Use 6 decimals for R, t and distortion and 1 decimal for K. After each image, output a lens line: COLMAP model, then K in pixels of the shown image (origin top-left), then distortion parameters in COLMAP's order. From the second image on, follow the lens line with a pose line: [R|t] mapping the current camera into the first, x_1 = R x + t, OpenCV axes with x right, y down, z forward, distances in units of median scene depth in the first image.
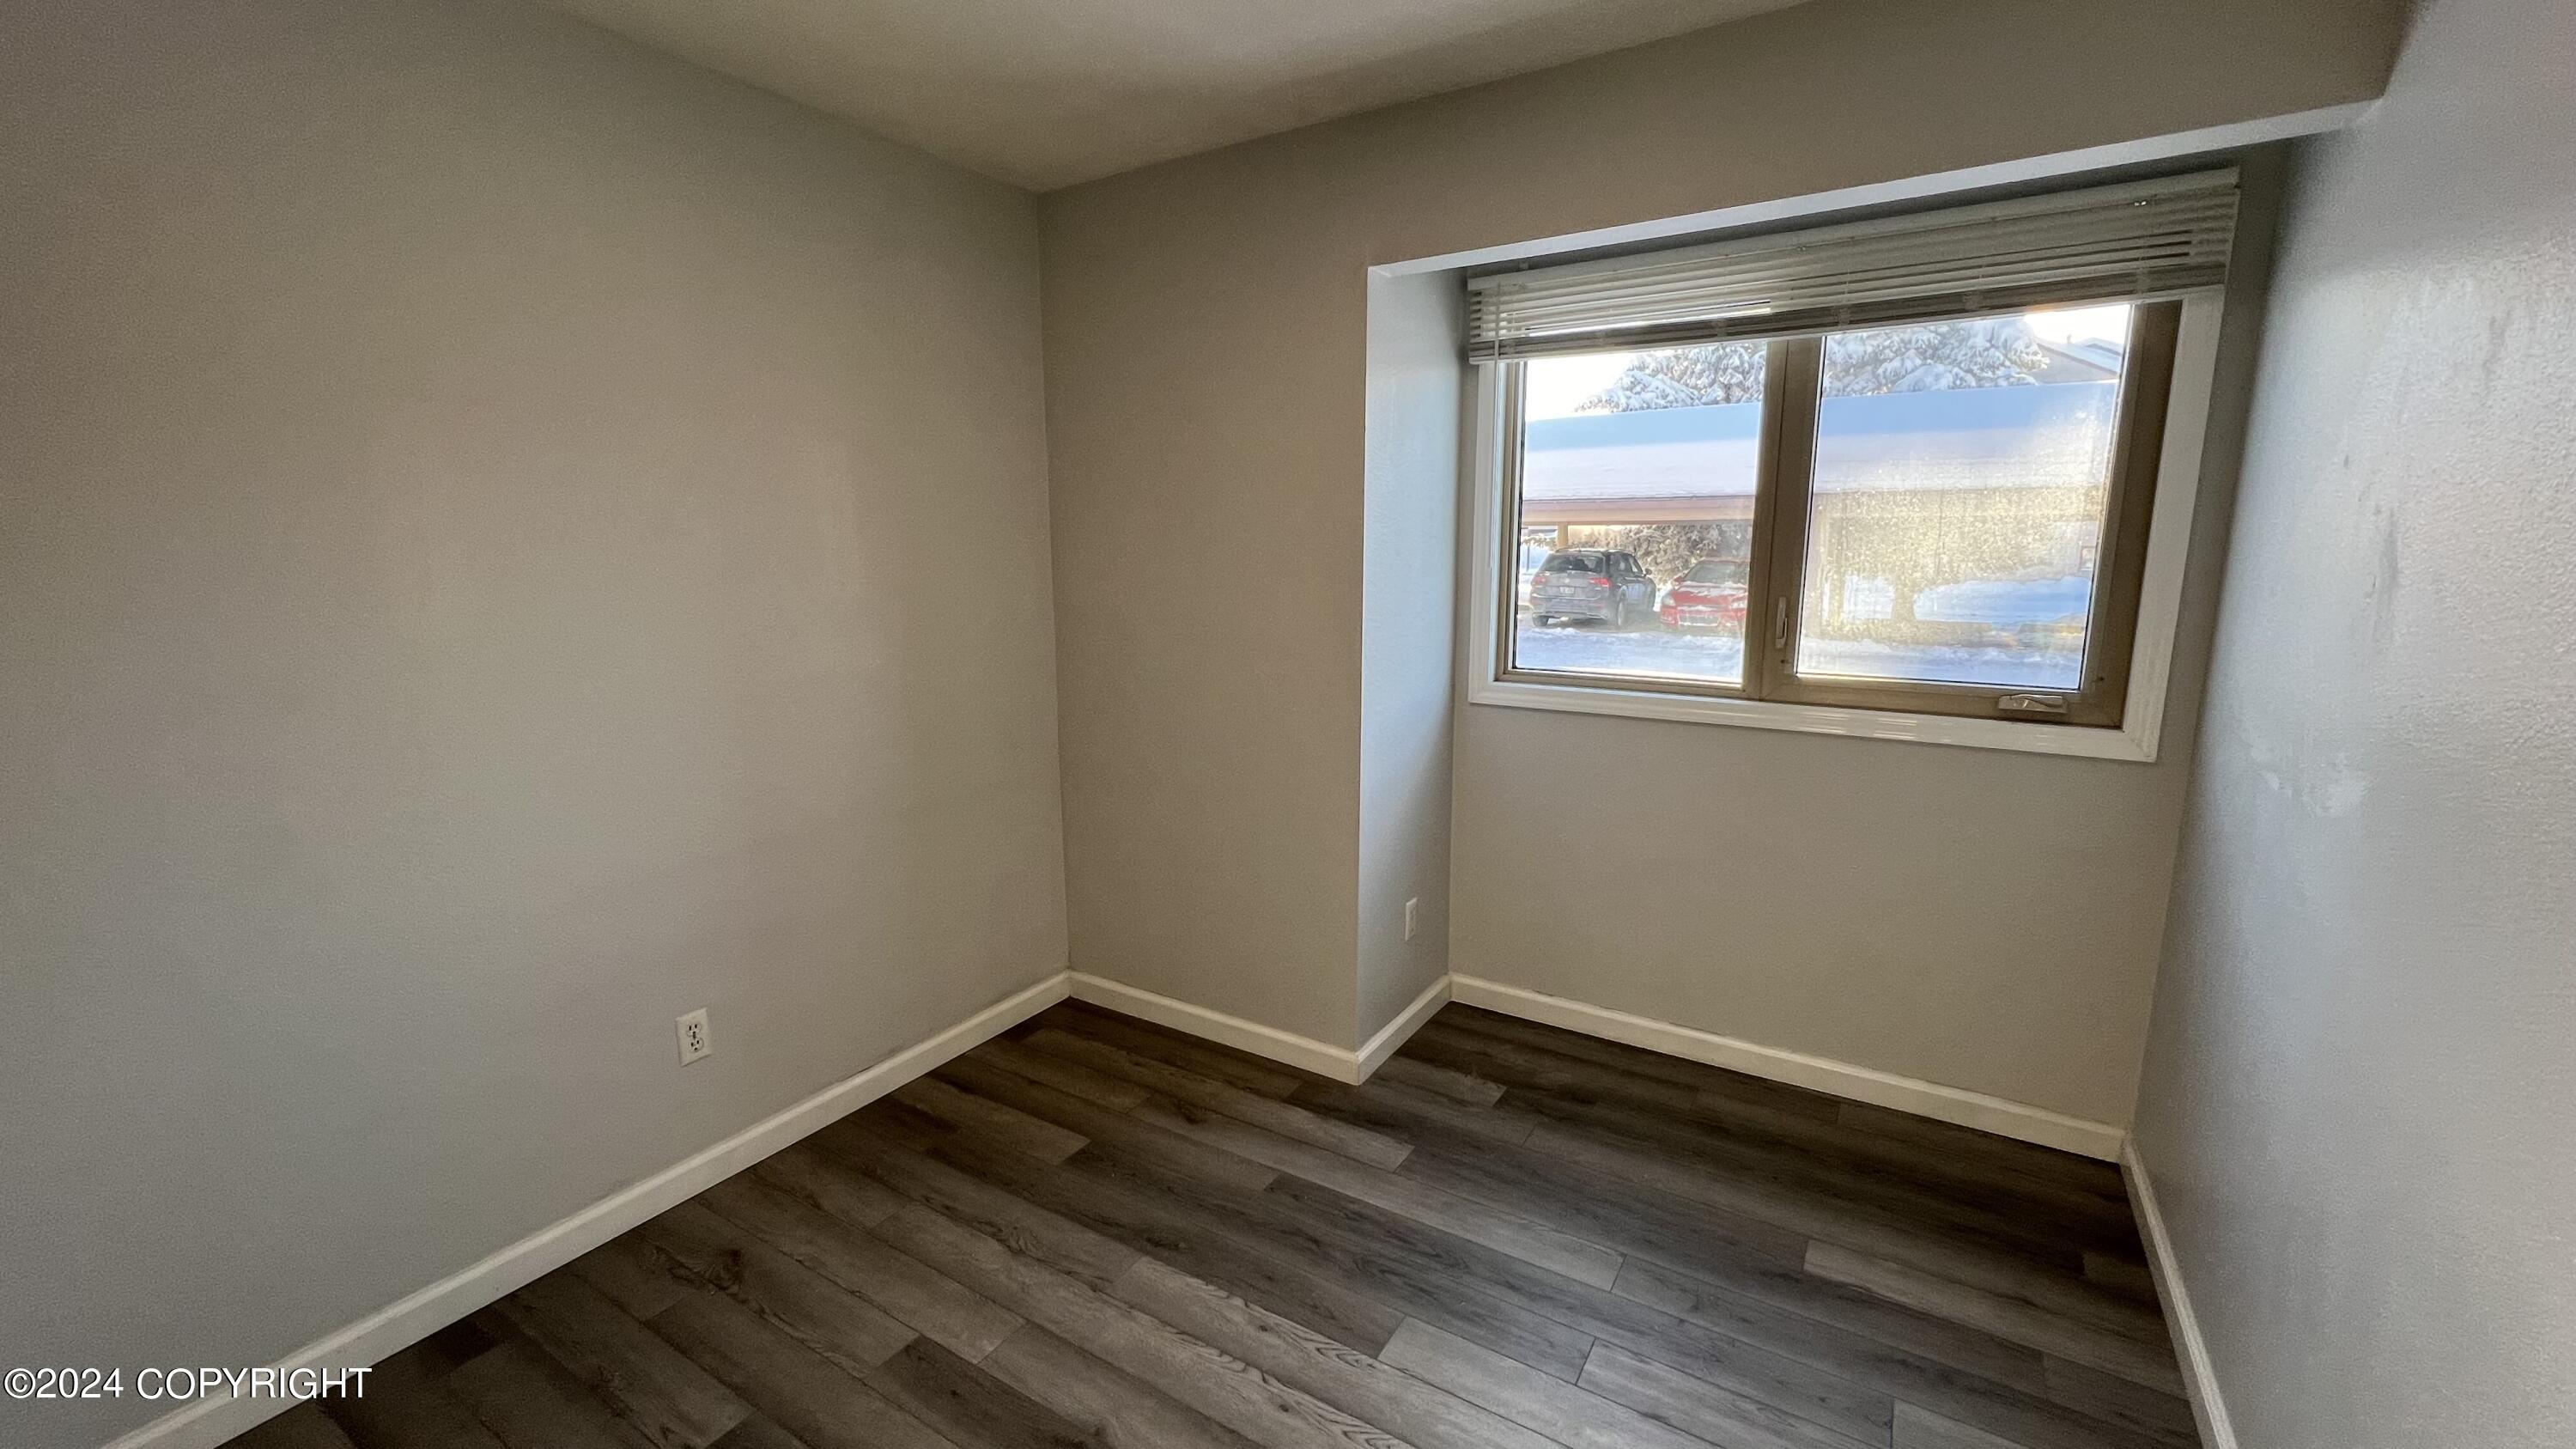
lens RADIAL K [[1030.2, 0, 1289.4], [0, 1030.2, 722.4], [0, 0, 1]] dist [-0.003290, -0.000337]
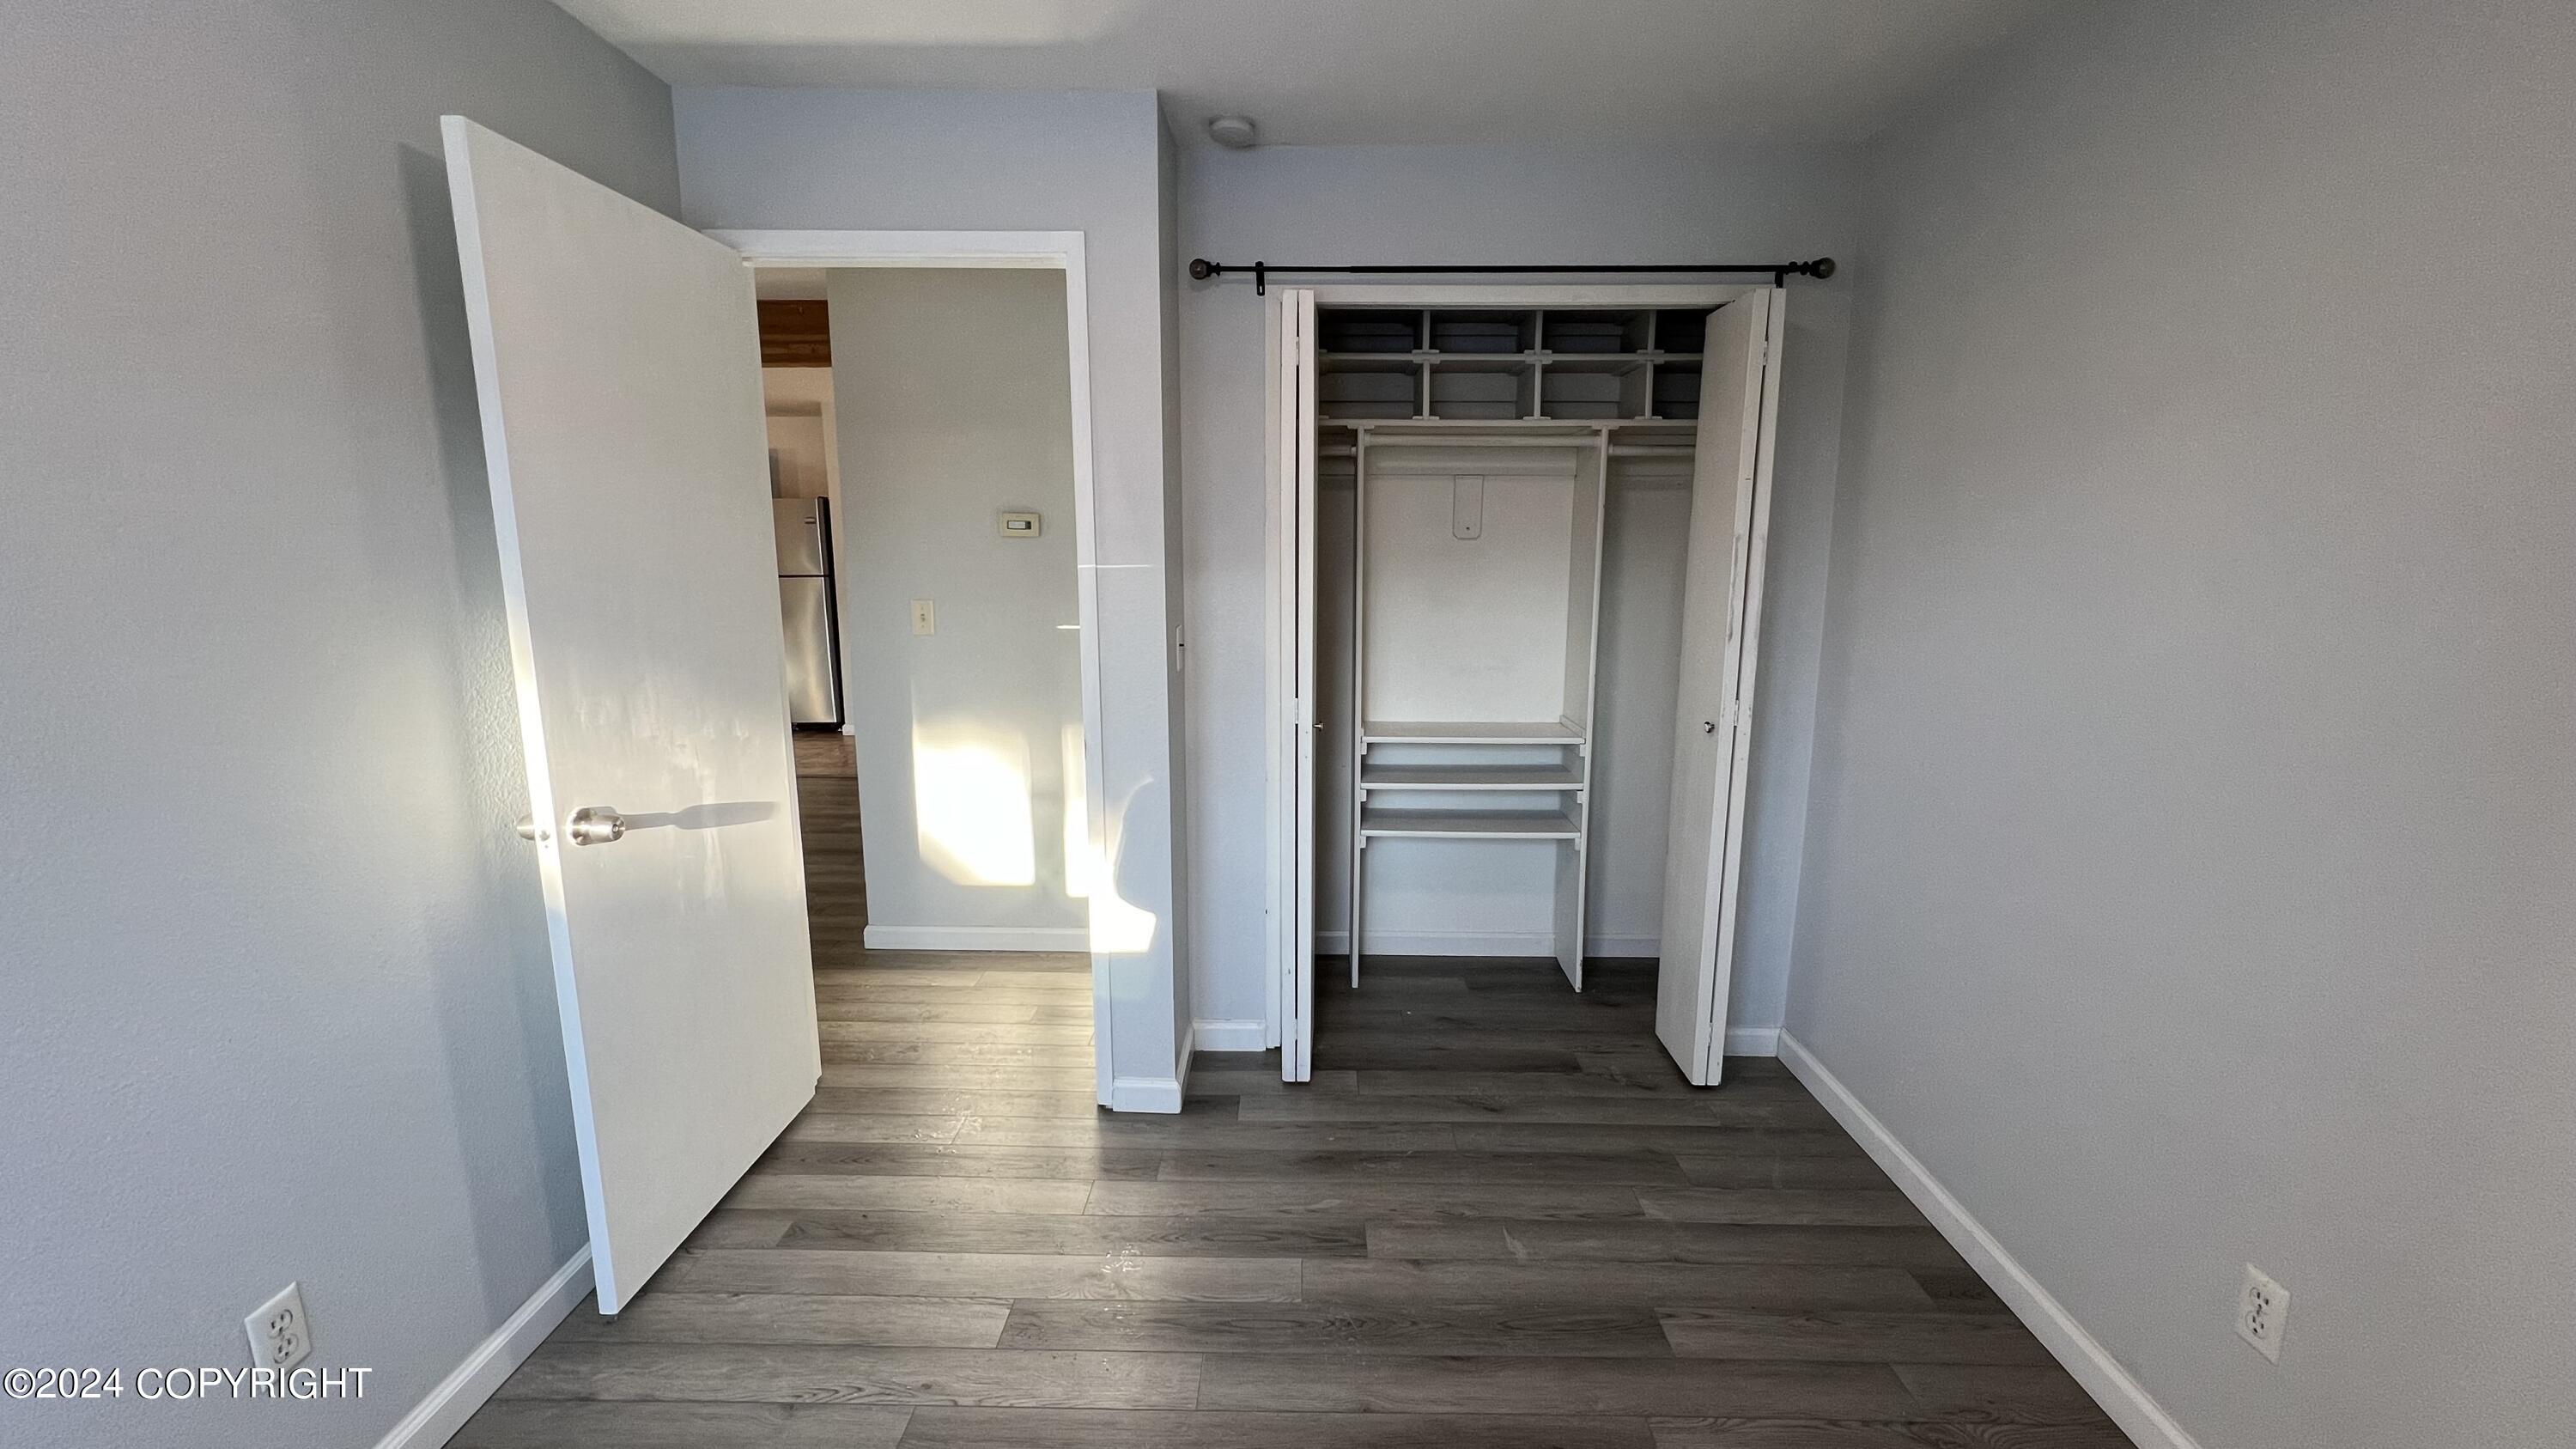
lens RADIAL K [[1030.2, 0, 1290.2], [0, 1030.2, 726.0], [0, 0, 1]] dist [-0.003290, -0.000337]
pose [[-0.862017, 0.078301, -0.500795, 0.100382], [-0.089822, 0.948763, 0.302953, -0.077197], [0.498858, 0.306133, -0.810817, 0.465644]]
